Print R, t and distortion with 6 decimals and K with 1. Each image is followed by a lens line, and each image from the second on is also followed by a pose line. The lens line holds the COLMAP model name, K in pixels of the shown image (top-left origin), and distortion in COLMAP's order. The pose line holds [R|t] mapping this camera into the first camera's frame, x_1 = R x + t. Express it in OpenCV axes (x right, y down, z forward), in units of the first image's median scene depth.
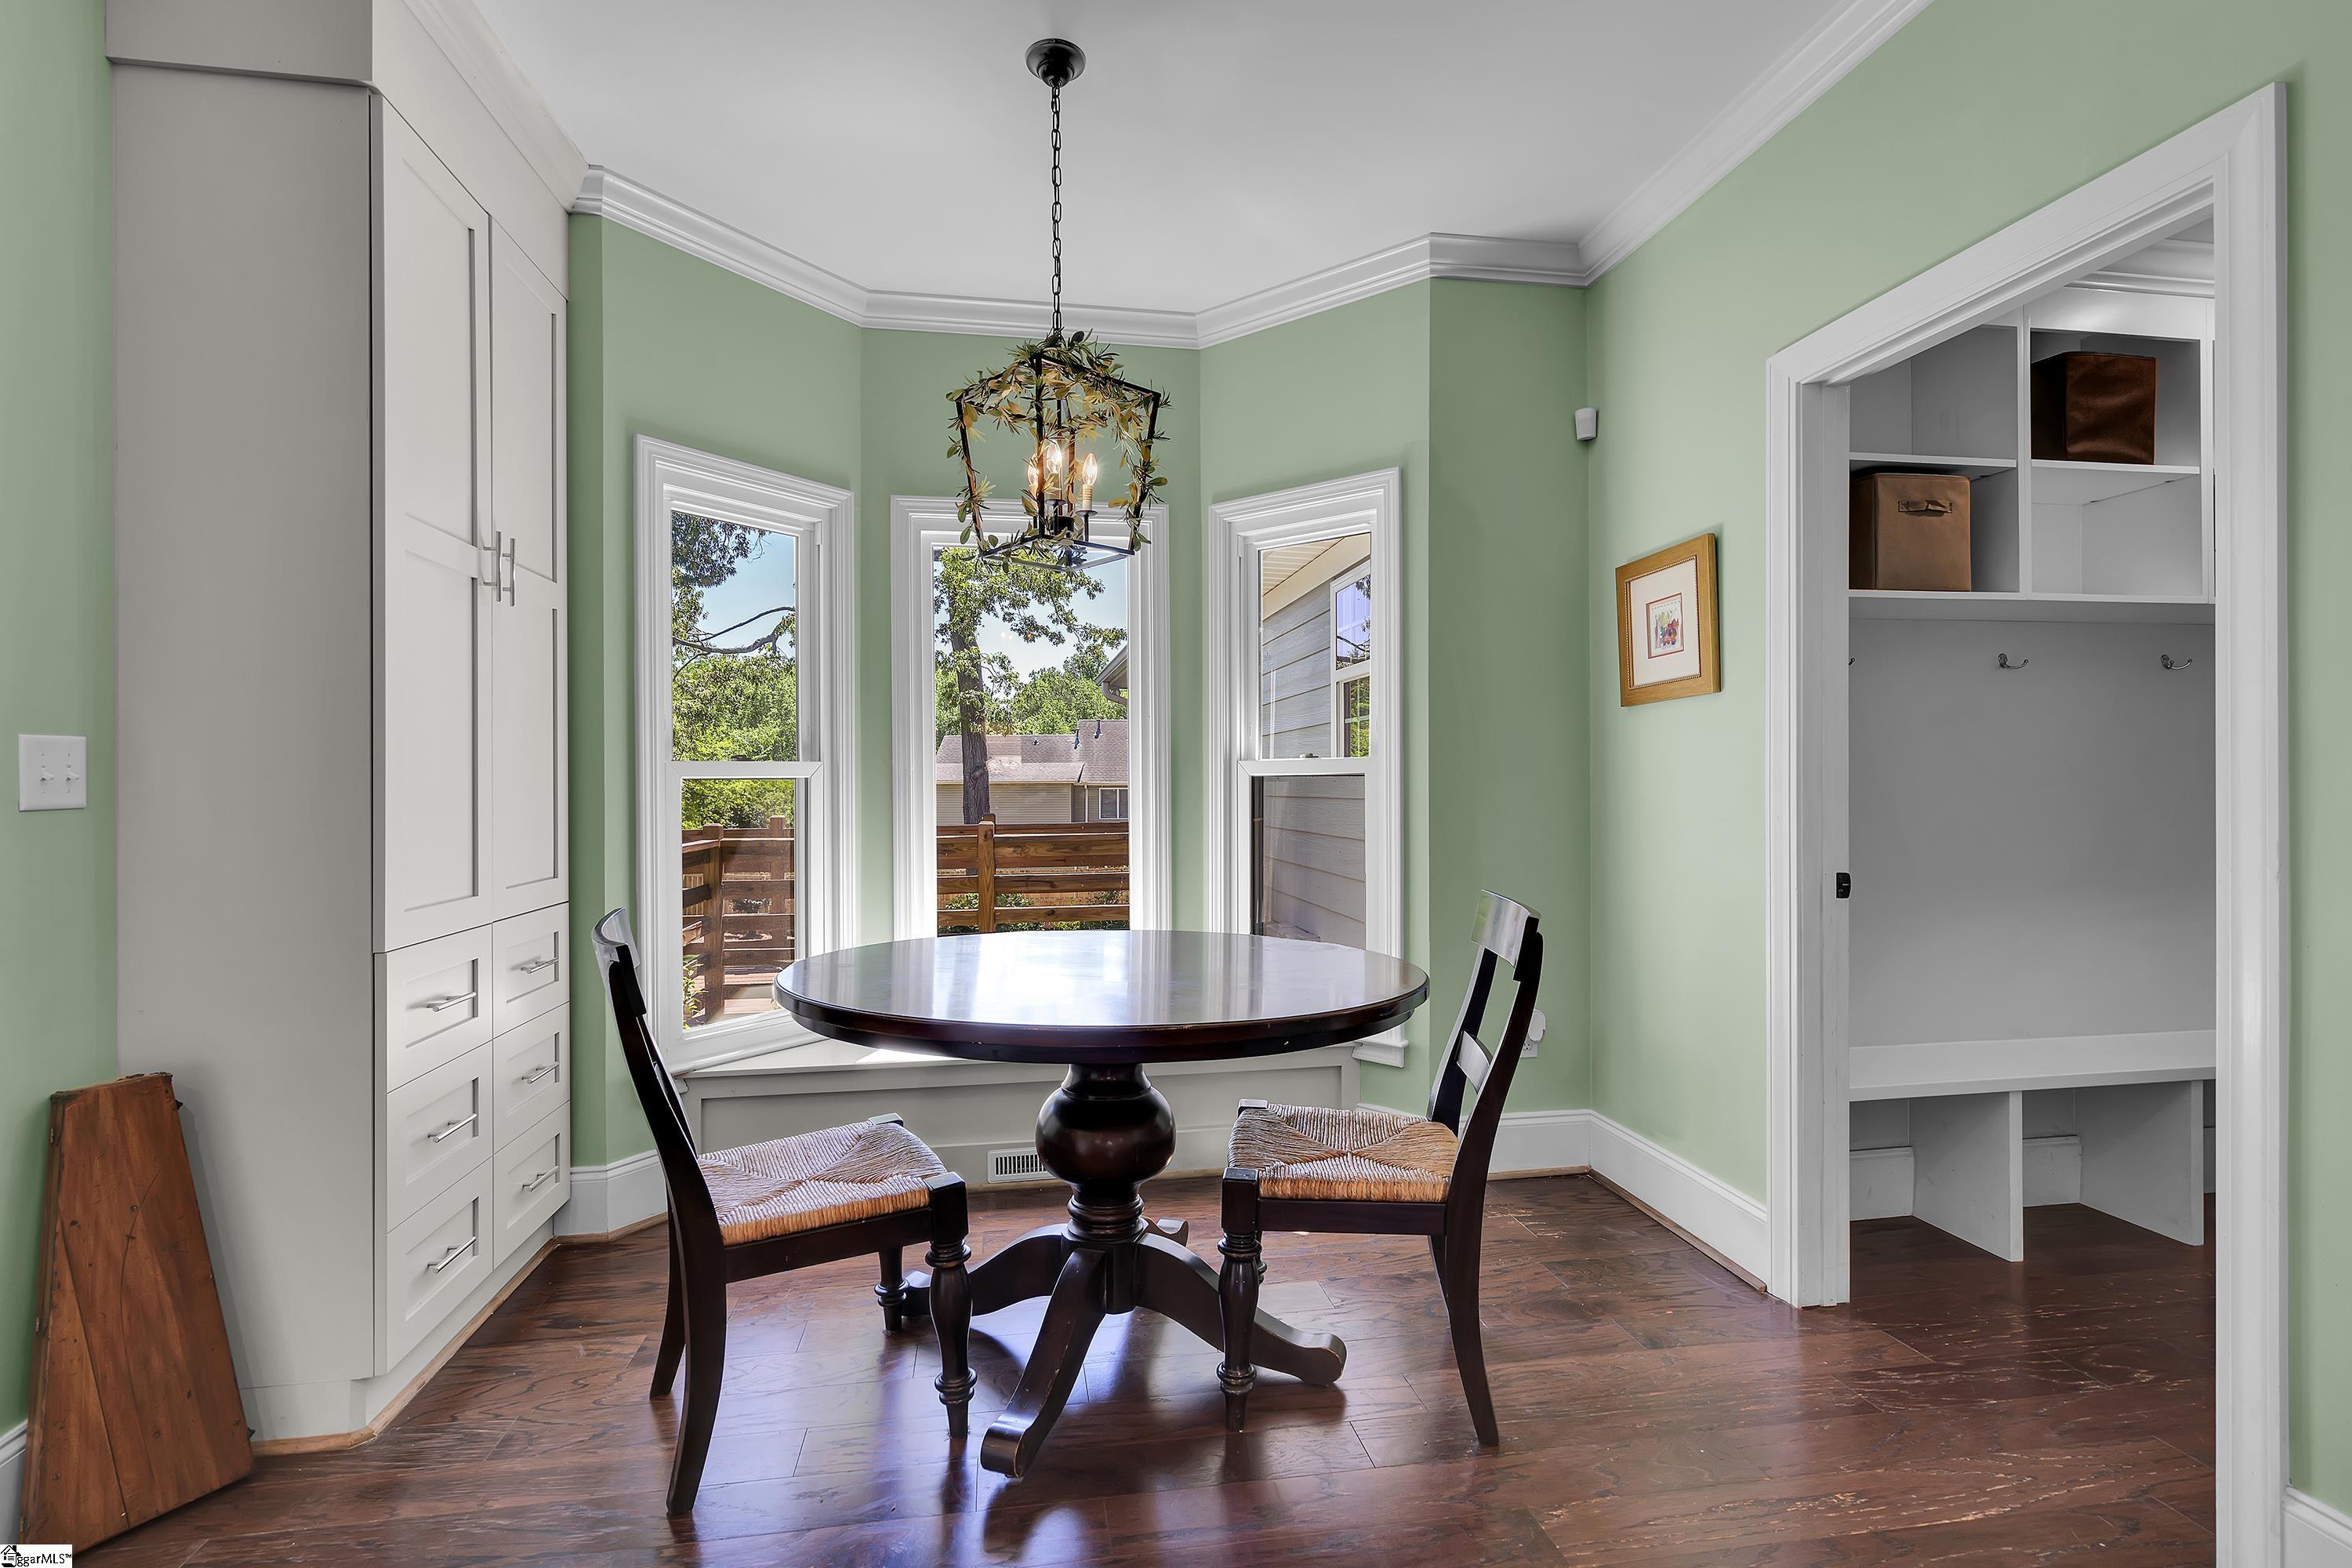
lens RADIAL K [[1058.4, 0, 1164.8], [0, 1058.4, 778.0], [0, 0, 1]] dist [-0.003531, 0.001045]
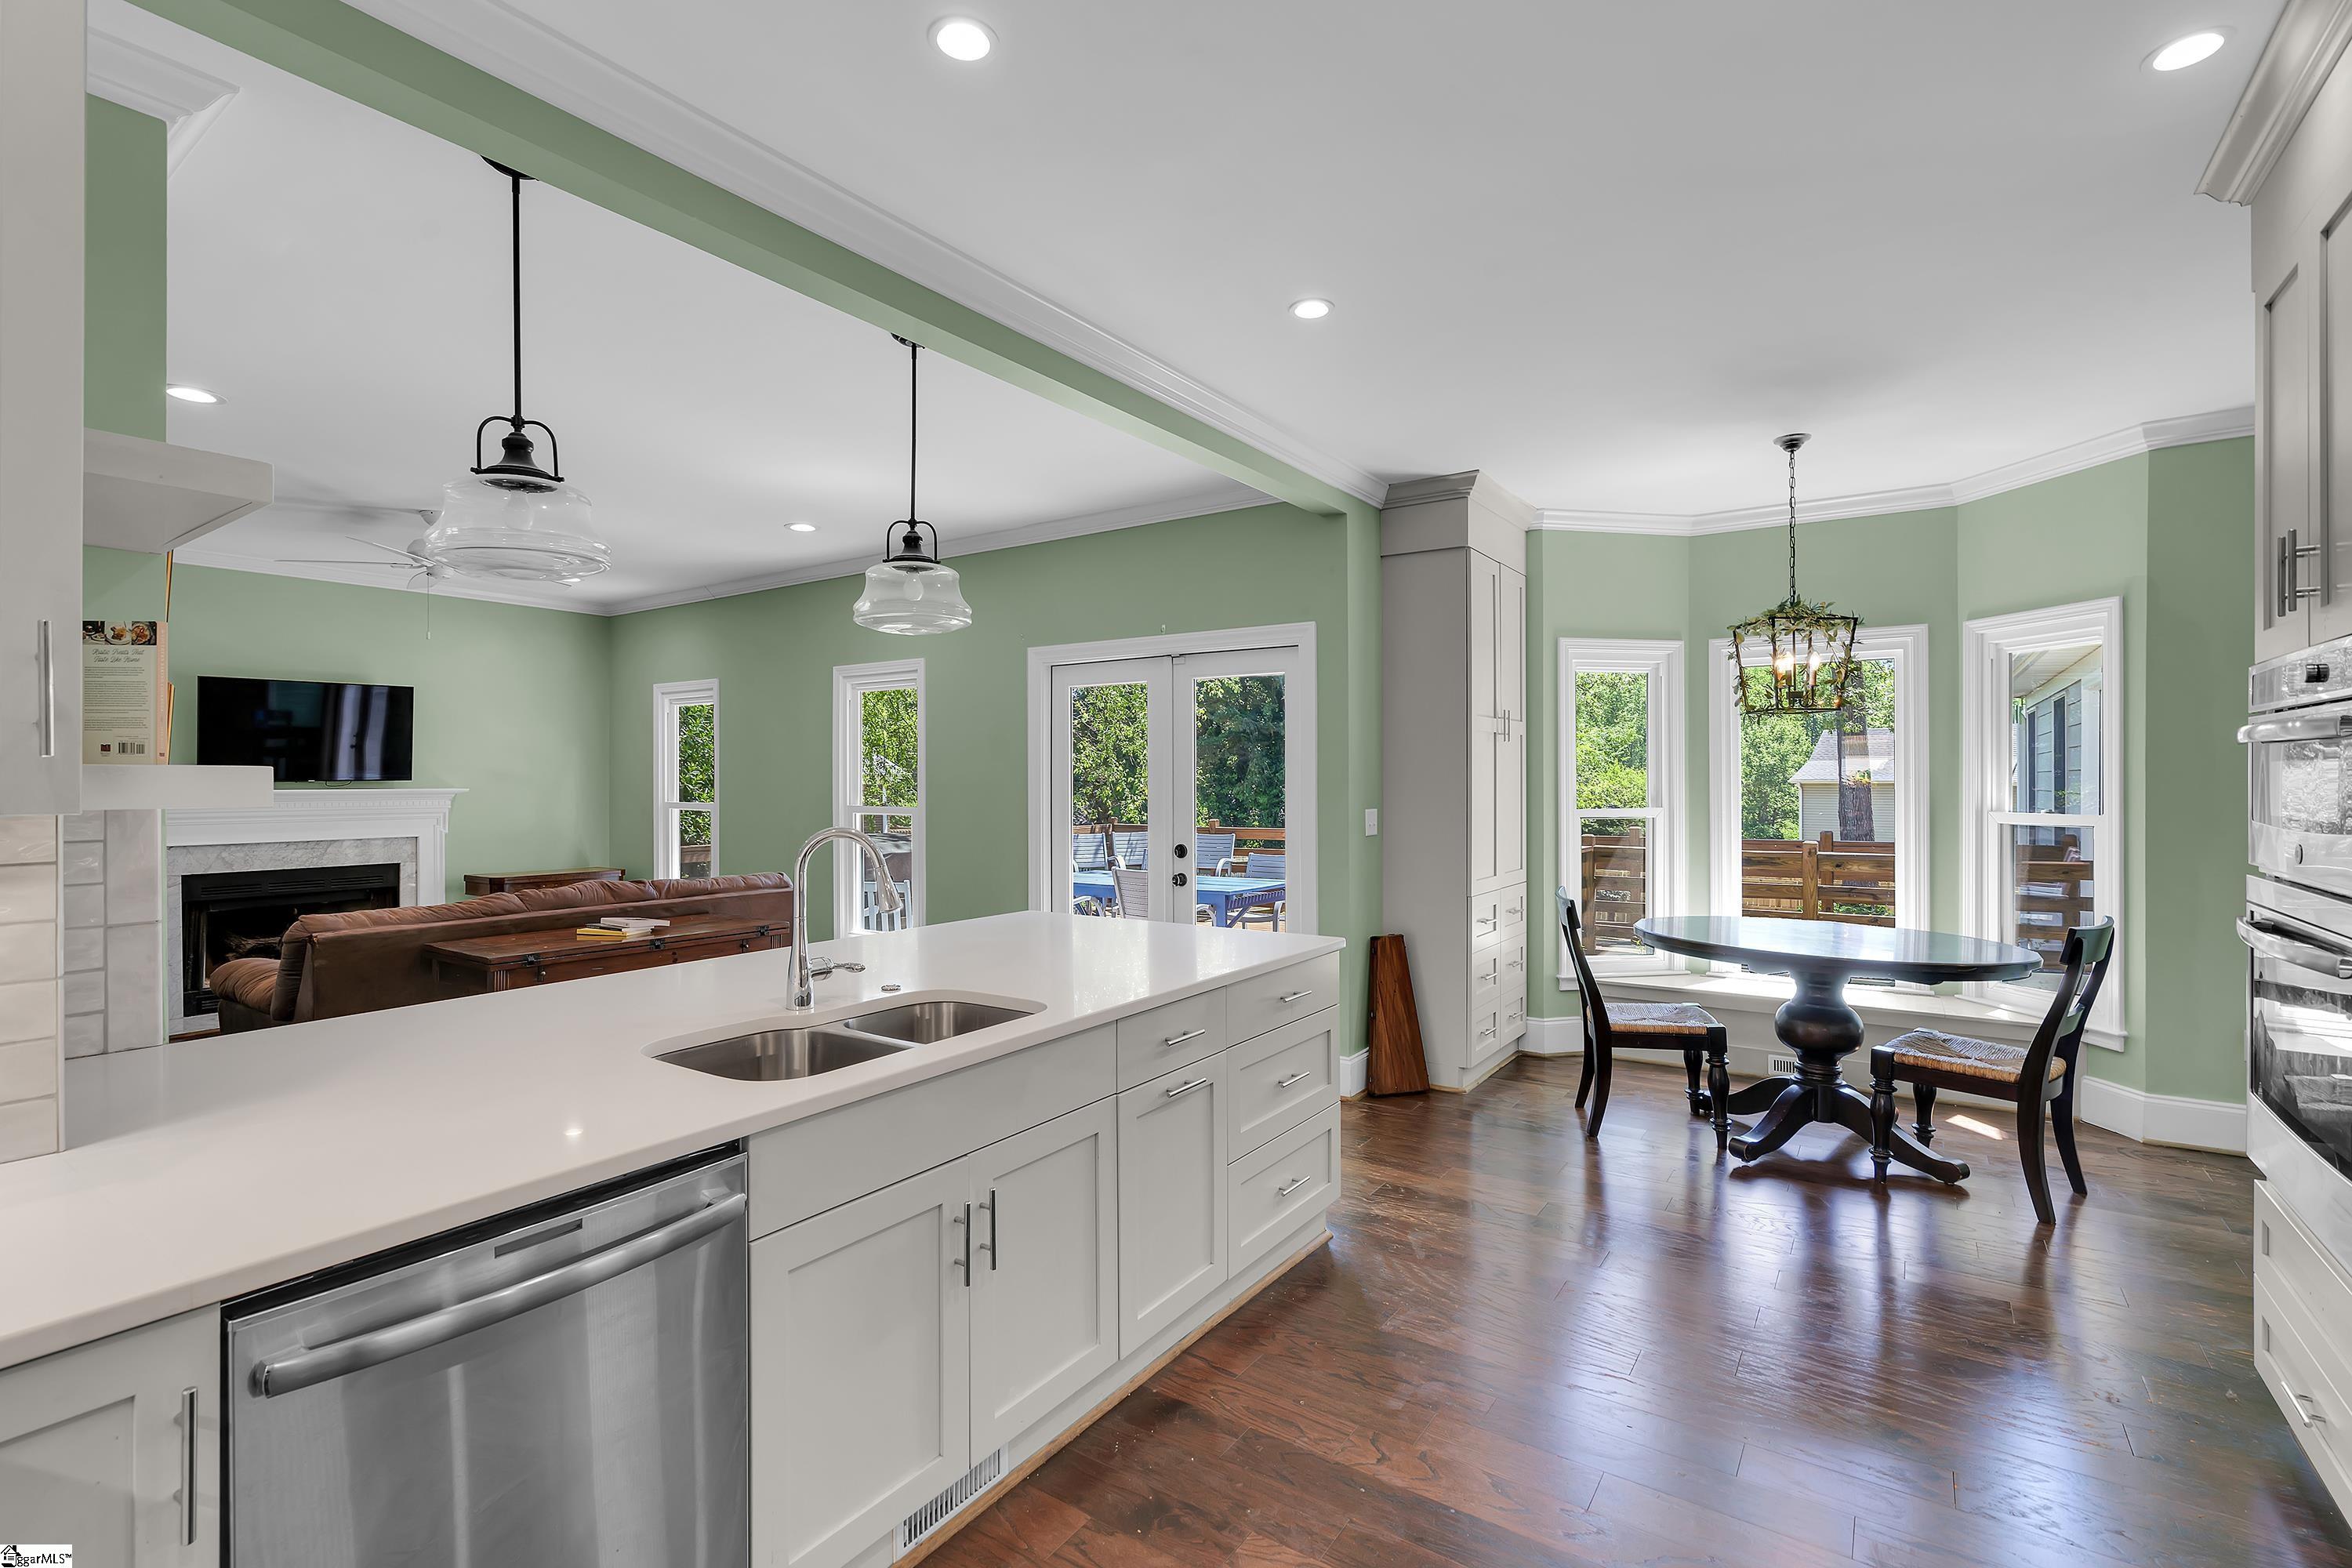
lens RADIAL K [[1058.4, 0, 1164.1], [0, 1058.4, 778.6], [0, 0, 1]] dist [-0.003531, 0.001045]
pose [[0.718440, 0.003169, -0.695582, 0.343630], [0.001808, 0.999978, 0.006424, -0.094533], [0.695587, -0.005873, 0.718418, -0.943435]]
